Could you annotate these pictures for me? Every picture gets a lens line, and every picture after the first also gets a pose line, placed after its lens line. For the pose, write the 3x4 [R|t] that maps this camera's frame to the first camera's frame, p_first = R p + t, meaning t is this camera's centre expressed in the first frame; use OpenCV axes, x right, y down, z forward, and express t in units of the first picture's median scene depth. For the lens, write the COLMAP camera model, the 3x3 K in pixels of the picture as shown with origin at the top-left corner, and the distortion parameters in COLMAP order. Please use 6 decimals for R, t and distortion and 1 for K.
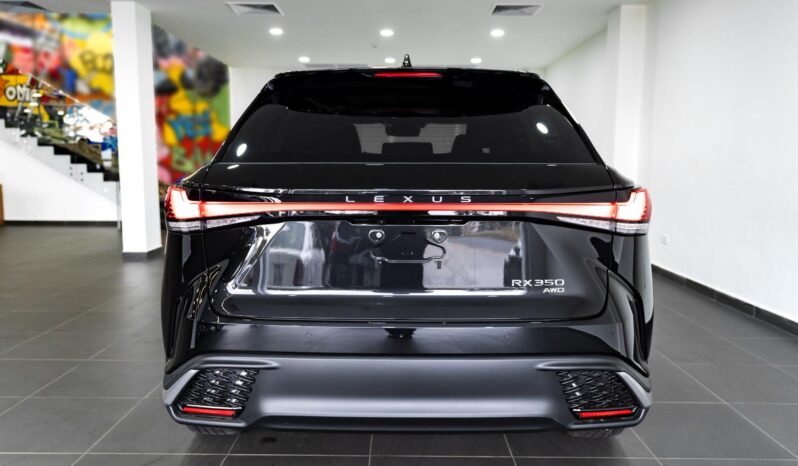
lens RADIAL K [[589.8, 0, 392.5], [0, 589.8, 233.2], [0, 0, 1]] dist [0.005800, -0.002869]
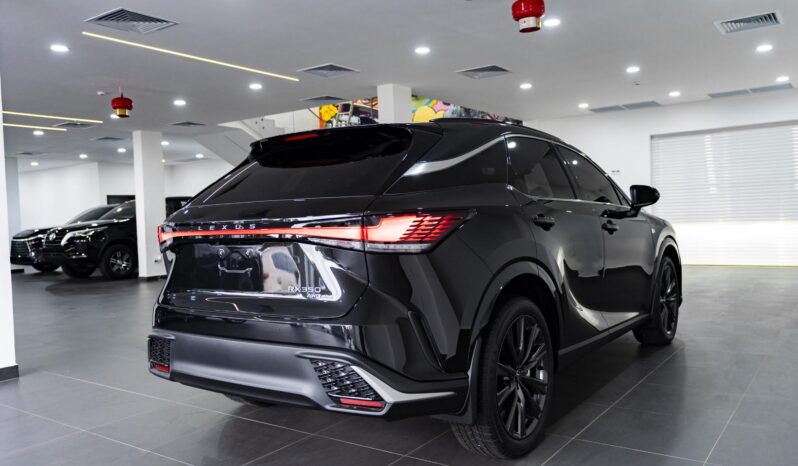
lens RADIAL K [[589.8, 0, 397.7], [0, 589.8, 229.8], [0, 0, 1]] dist [0.005800, -0.002869]
pose [[0.836491, -0.022357, -0.547524, 1.116987], [-0.025372, 0.996516, -0.079453, 0.050740], [0.547393, 0.080354, 0.833009, 0.018270]]
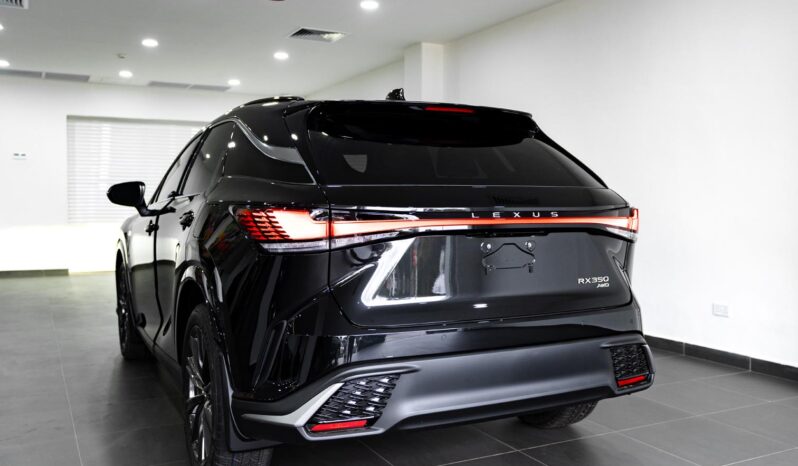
lens RADIAL K [[715.8, 0, 402.8], [0, 715.8, 233.4], [0, 0, 1]] dist [0.008782, 0.000961]
pose [[0.887839, -0.023006, 0.459578, -0.812115], [0.057477, 0.996472, -0.061155, 0.053778], [-0.456550, 0.080711, 0.886029, -0.184709]]
